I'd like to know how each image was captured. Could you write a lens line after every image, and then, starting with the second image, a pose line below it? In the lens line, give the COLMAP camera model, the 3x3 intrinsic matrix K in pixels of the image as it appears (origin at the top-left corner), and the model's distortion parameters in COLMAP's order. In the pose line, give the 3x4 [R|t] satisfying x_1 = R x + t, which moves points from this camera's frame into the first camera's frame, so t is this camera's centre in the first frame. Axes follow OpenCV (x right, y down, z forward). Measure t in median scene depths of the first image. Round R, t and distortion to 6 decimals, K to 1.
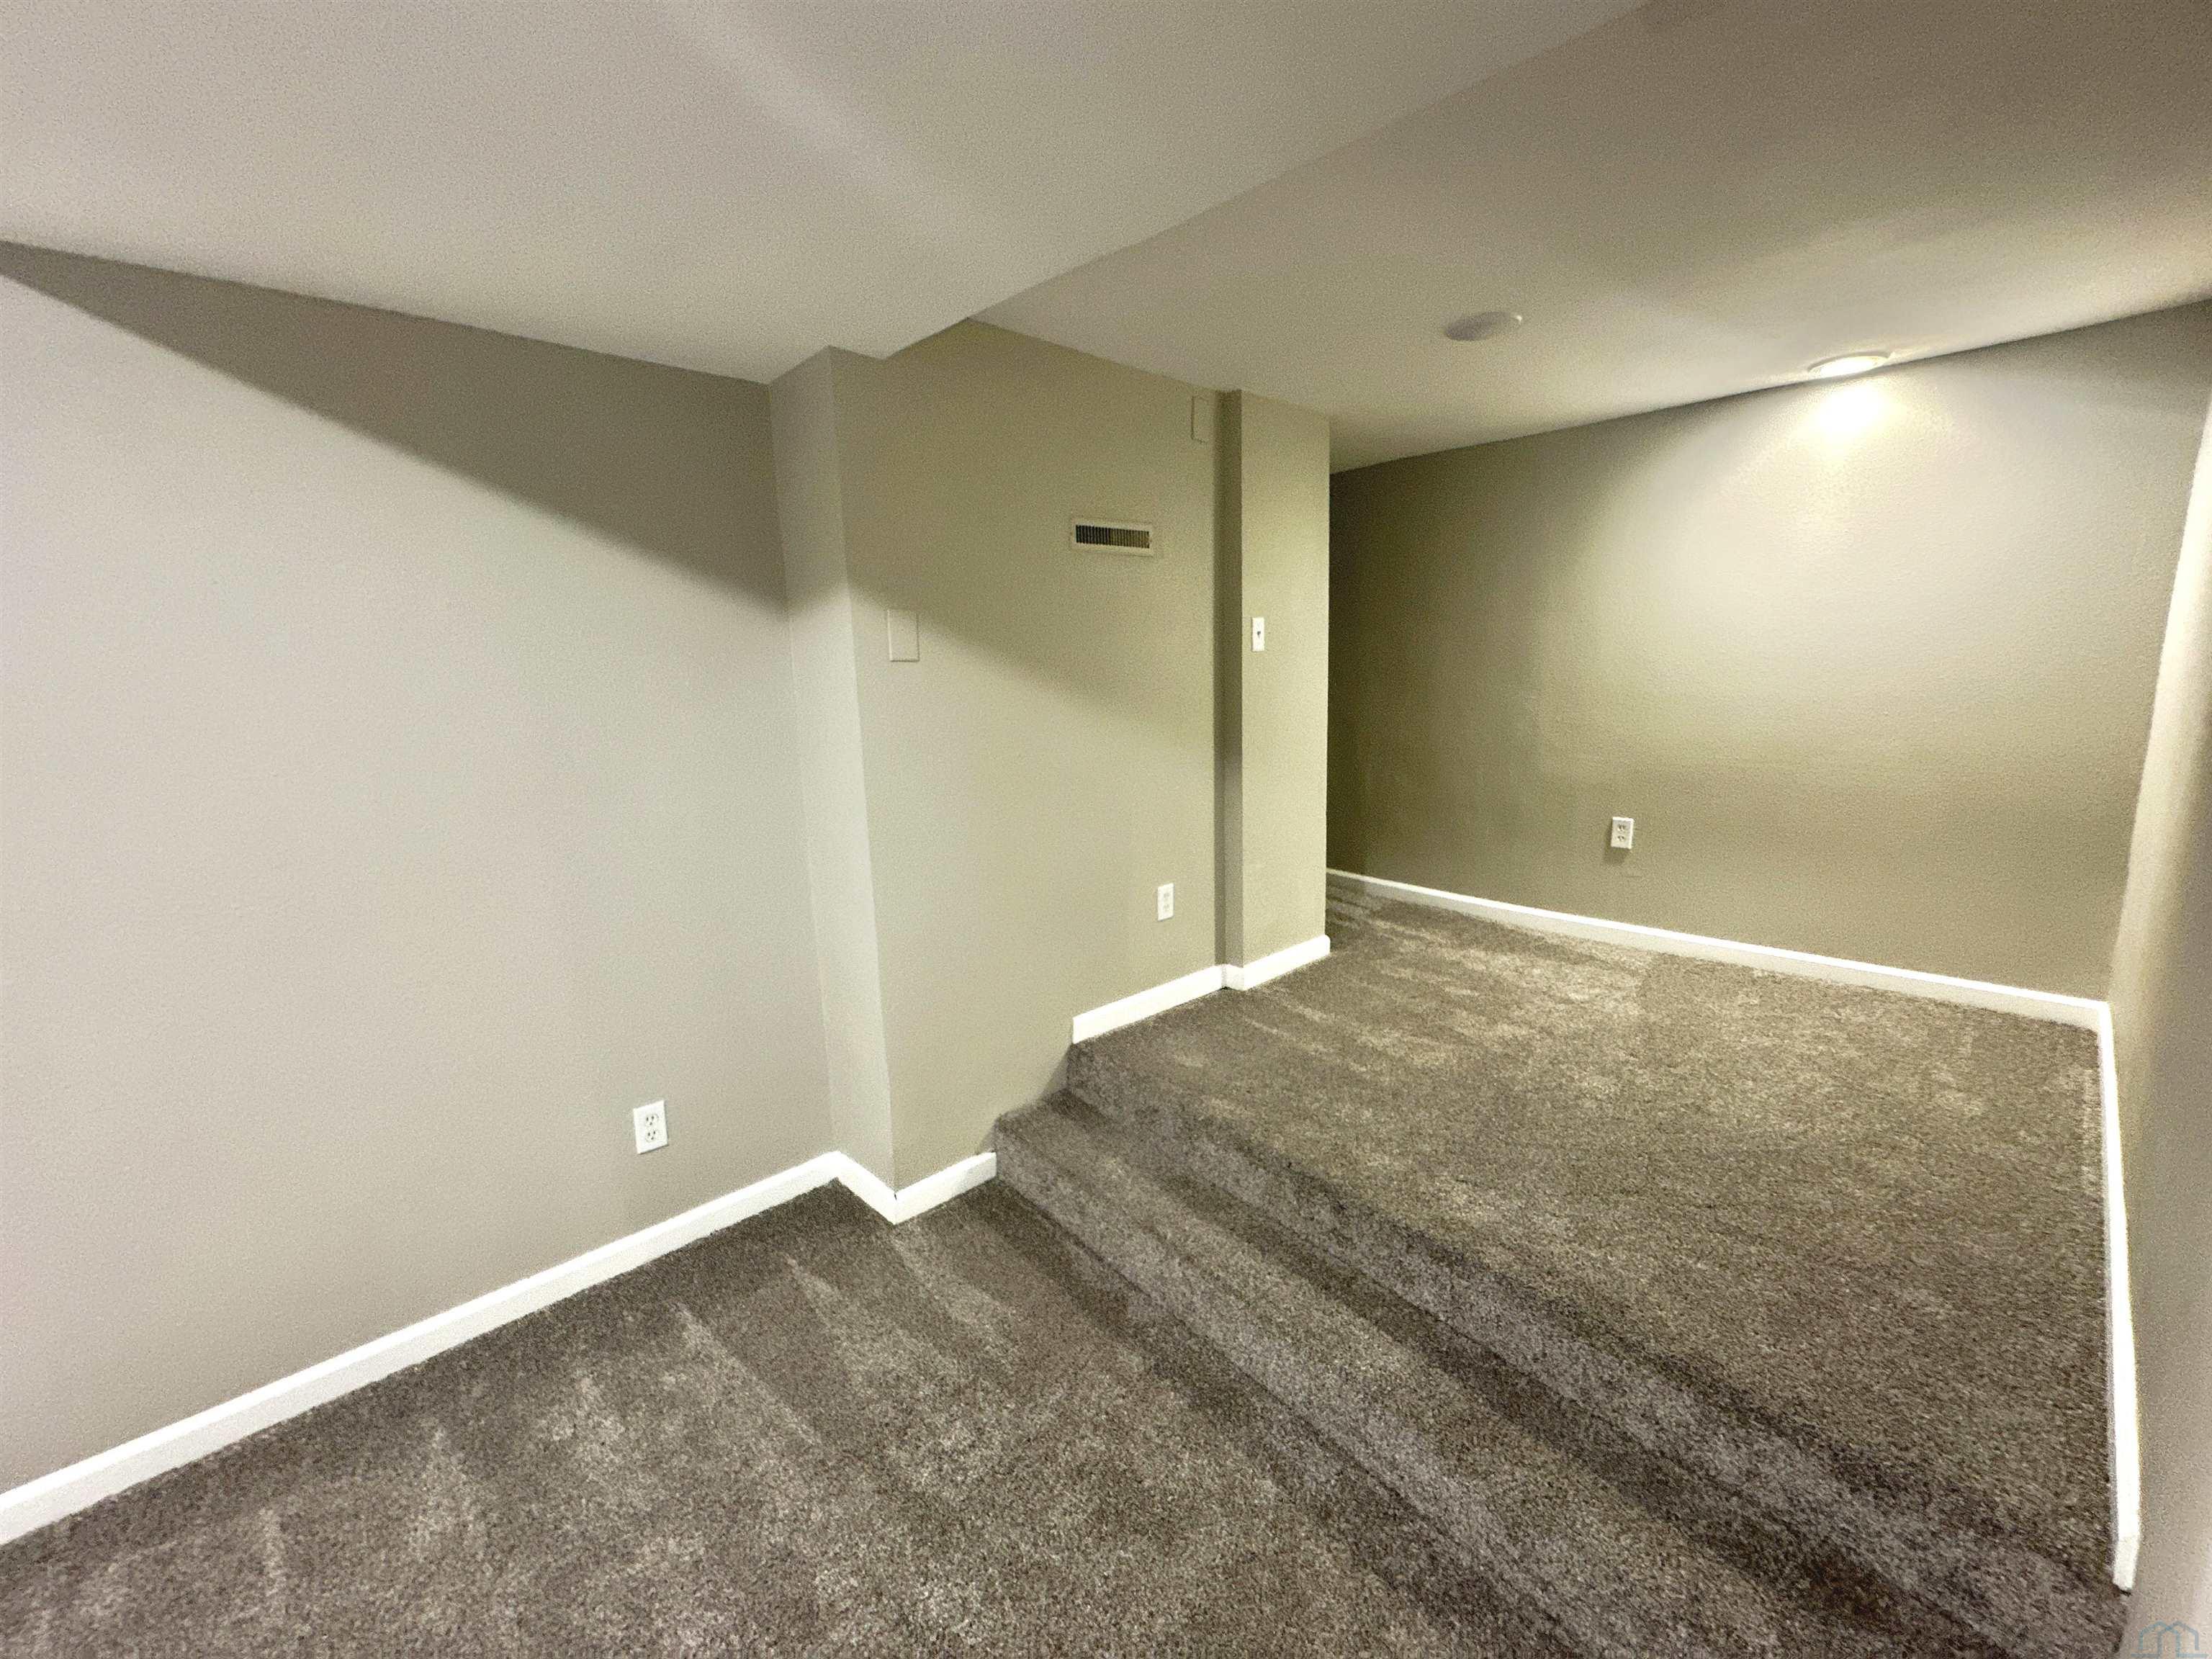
lens RADIAL K [[896.1, 0, 1106.0], [0, 896.1, 829.5], [0, 0, 1]] dist [-0.000687, -0.000089]
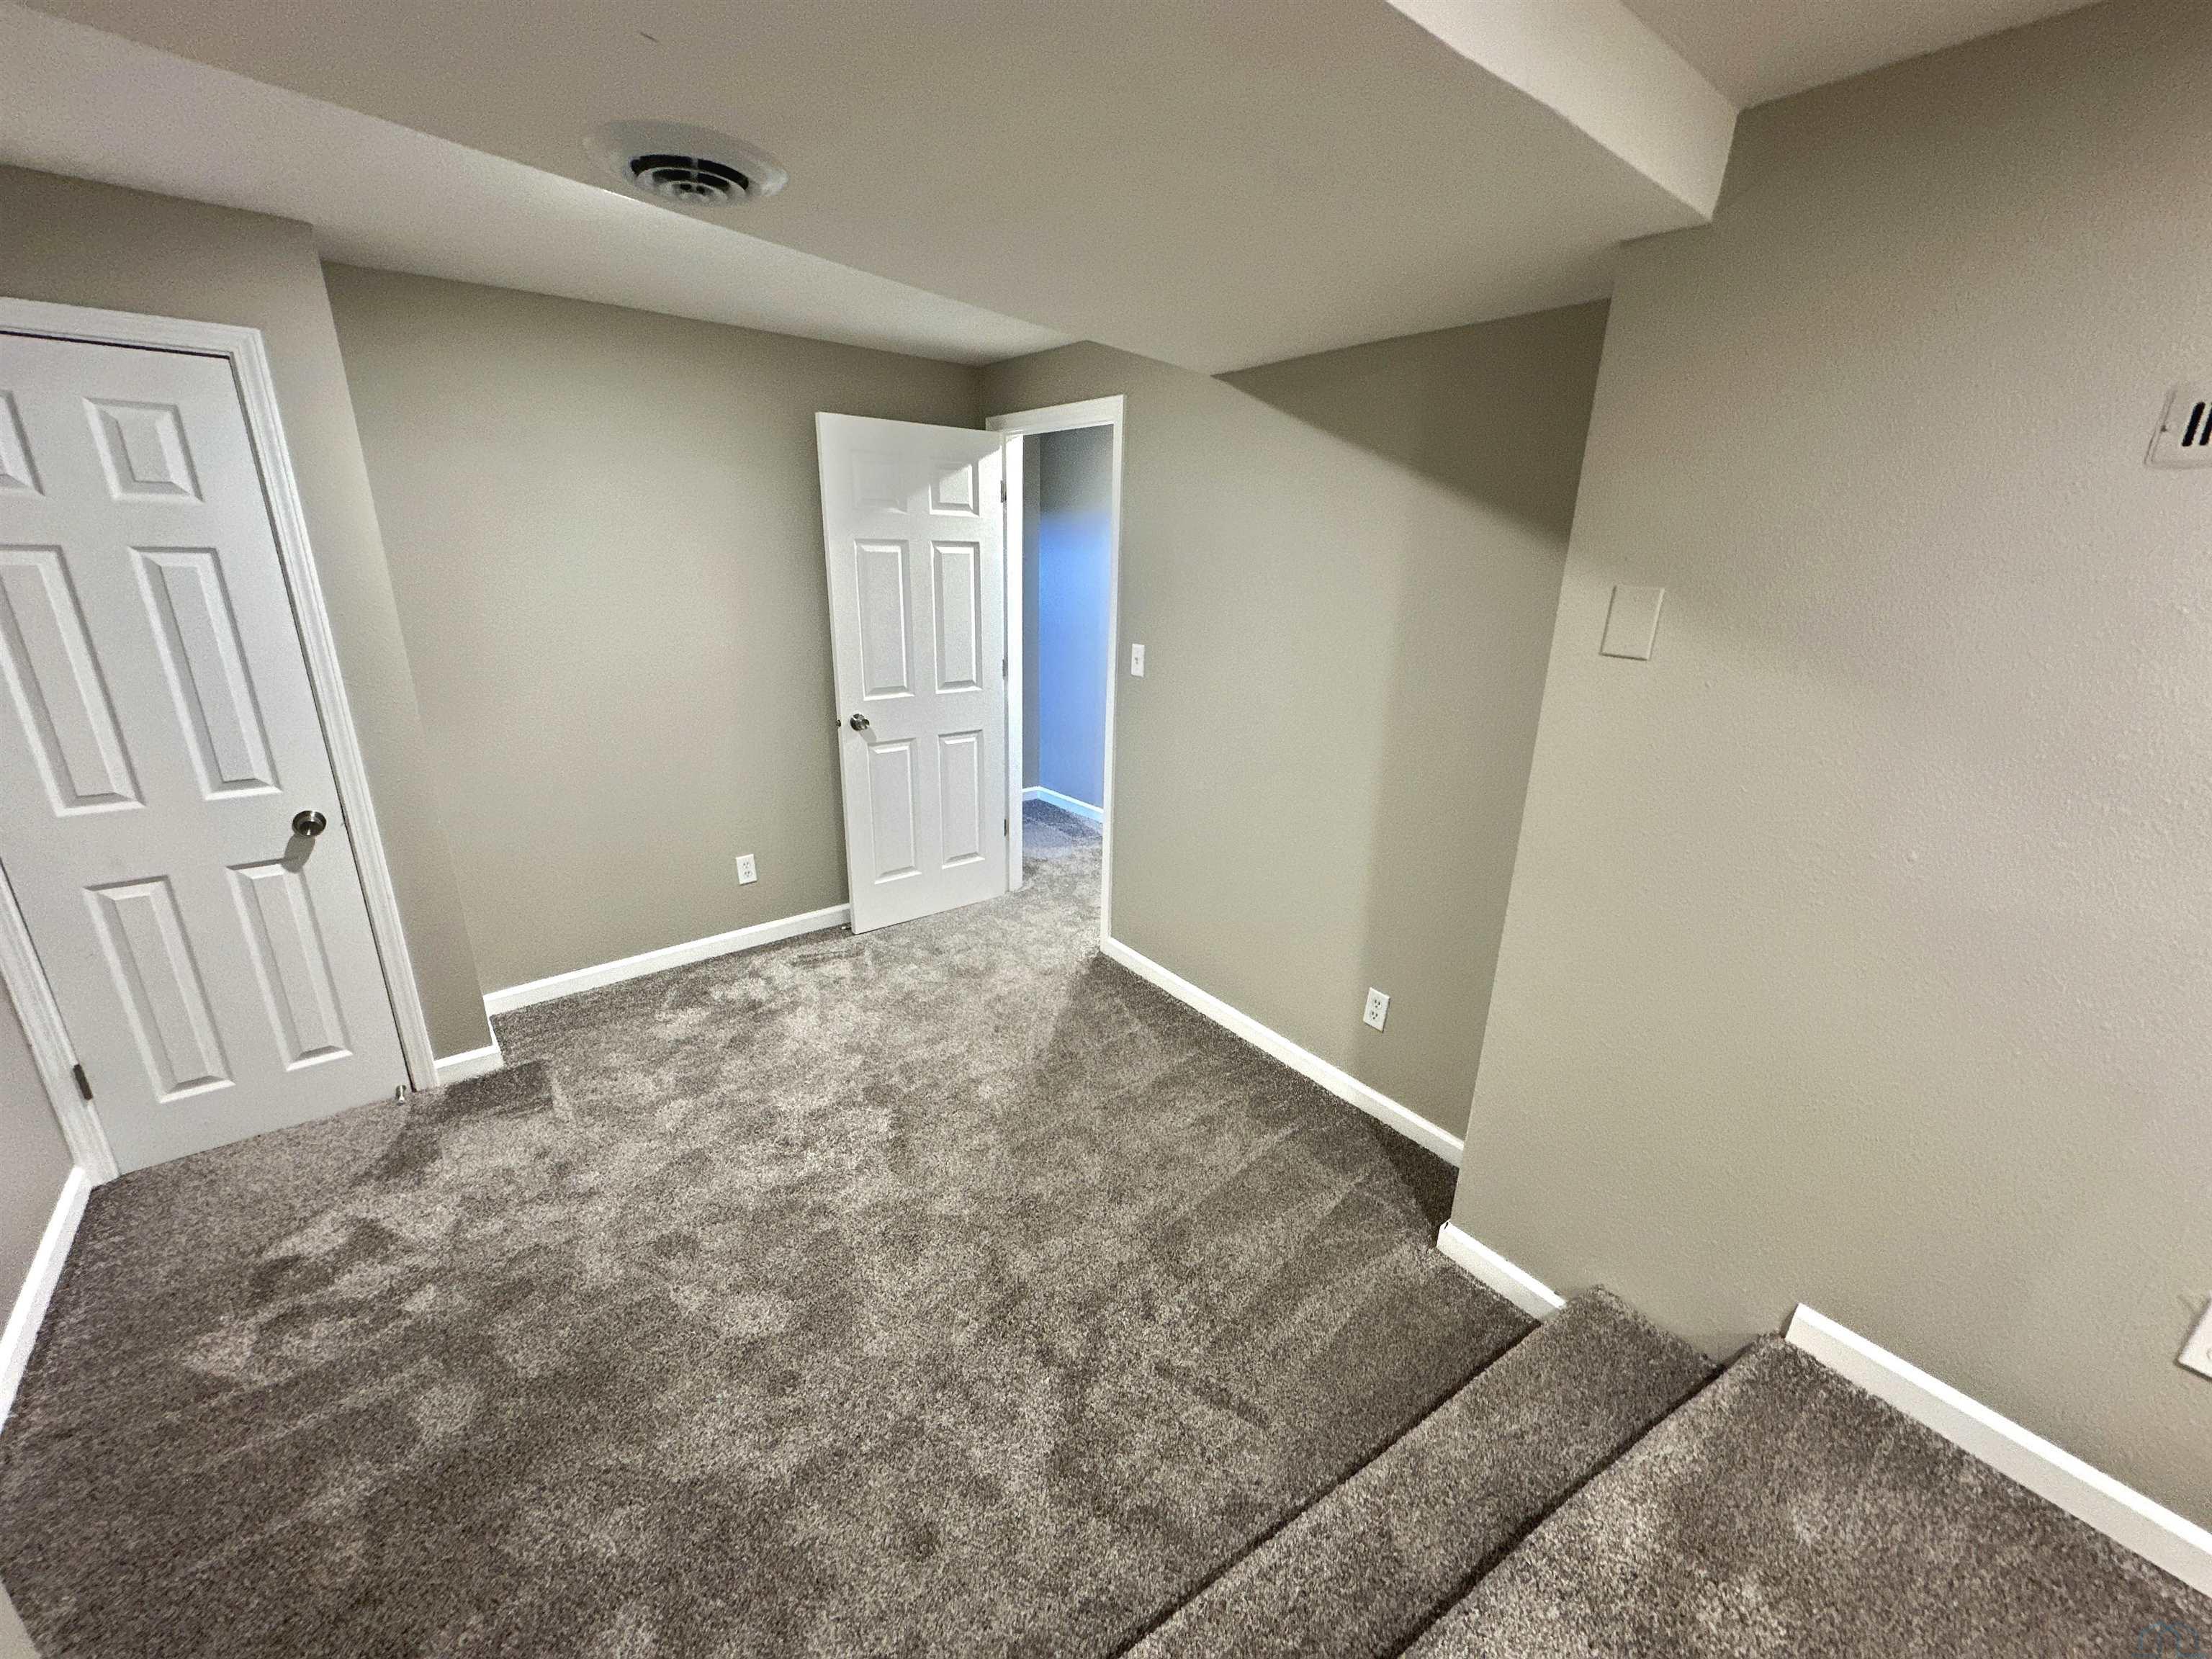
lens RADIAL K [[876.1, 0, 1104.1], [0, 876.1, 832.4], [0, 0, 1]] dist [-0.000466, 0.000019]
pose [[-0.106968, 0.326043, -0.939284, 0.594005], [-0.208347, 0.916379, 0.341819, -0.223036], [0.972188, 0.232260, -0.030093, 0.679884]]
